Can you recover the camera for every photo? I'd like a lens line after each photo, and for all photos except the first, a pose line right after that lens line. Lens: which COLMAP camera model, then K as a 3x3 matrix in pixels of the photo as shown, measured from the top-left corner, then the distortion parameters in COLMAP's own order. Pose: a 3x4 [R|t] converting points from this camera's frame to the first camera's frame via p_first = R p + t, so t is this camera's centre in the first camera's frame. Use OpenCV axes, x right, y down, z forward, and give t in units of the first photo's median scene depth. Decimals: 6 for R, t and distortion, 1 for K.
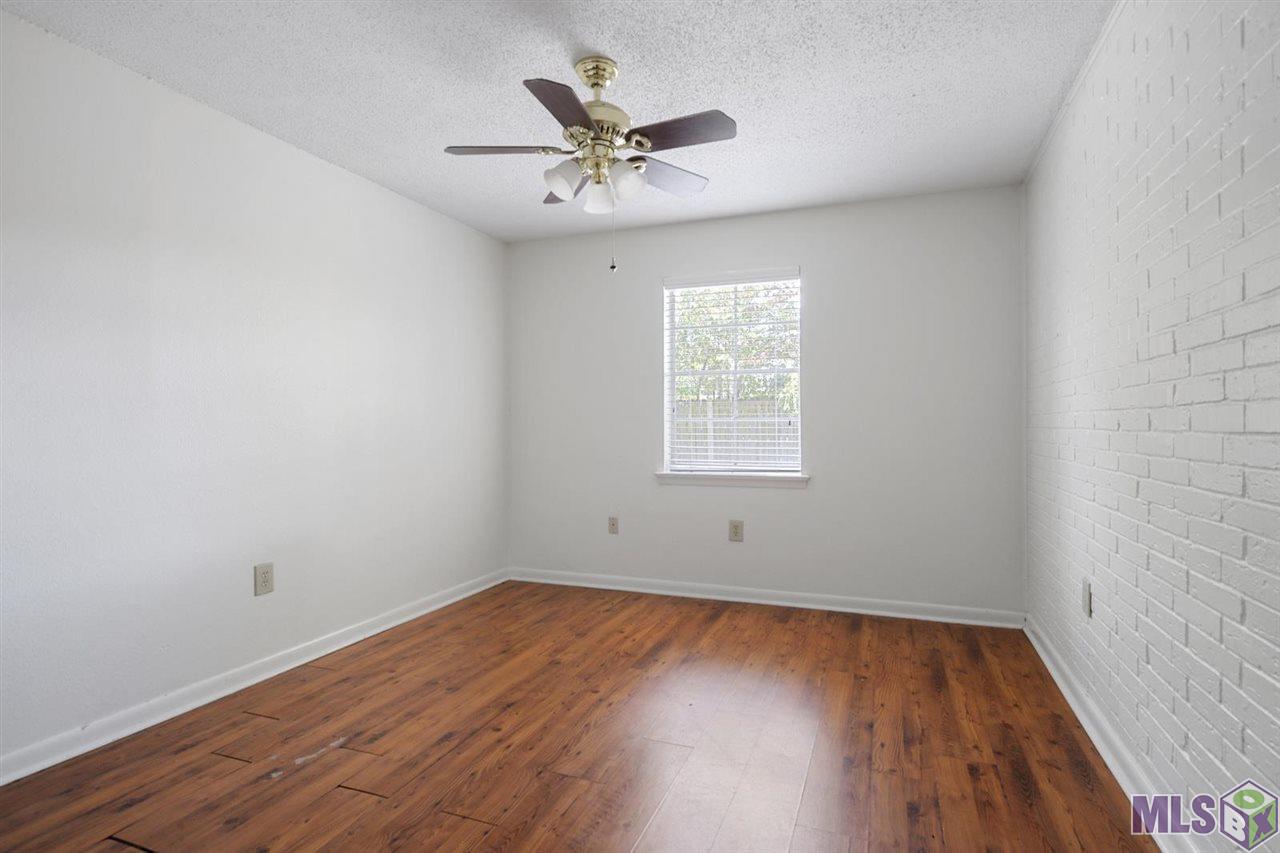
lens RADIAL K [[655.4, 0, 639.6], [0, 655.4, 421.0], [0, 0, 1]] dist [0.005994, -0.000827]
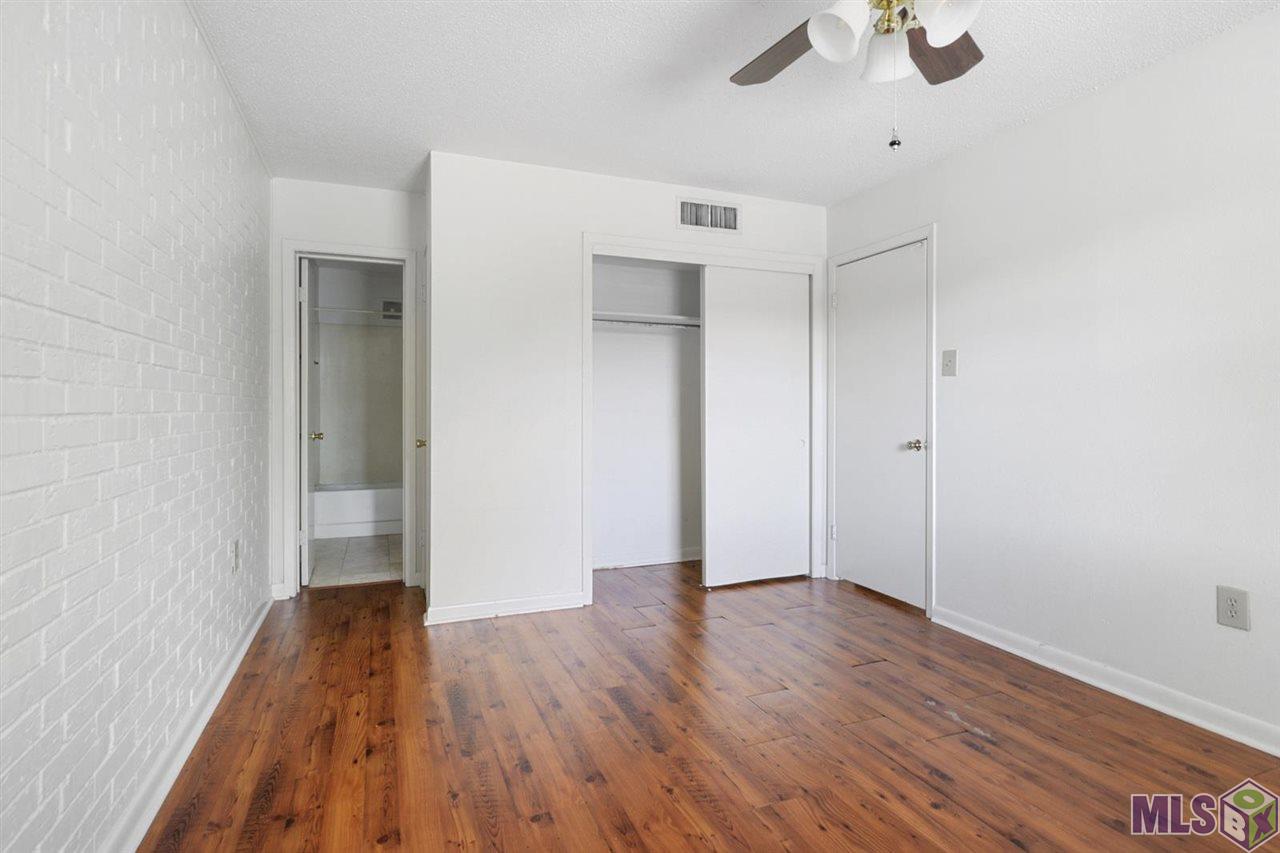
lens RADIAL K [[655.4, 0, 647.7], [0, 655.4, 433.1], [0, 0, 1]] dist [0.005994, -0.000827]
pose [[-0.710917, 0.025745, -0.702804, 0.560924], [-0.006511, 0.999046, 0.043183, 0.010948], [0.703245, 0.035276, -0.710072, 1.336715]]
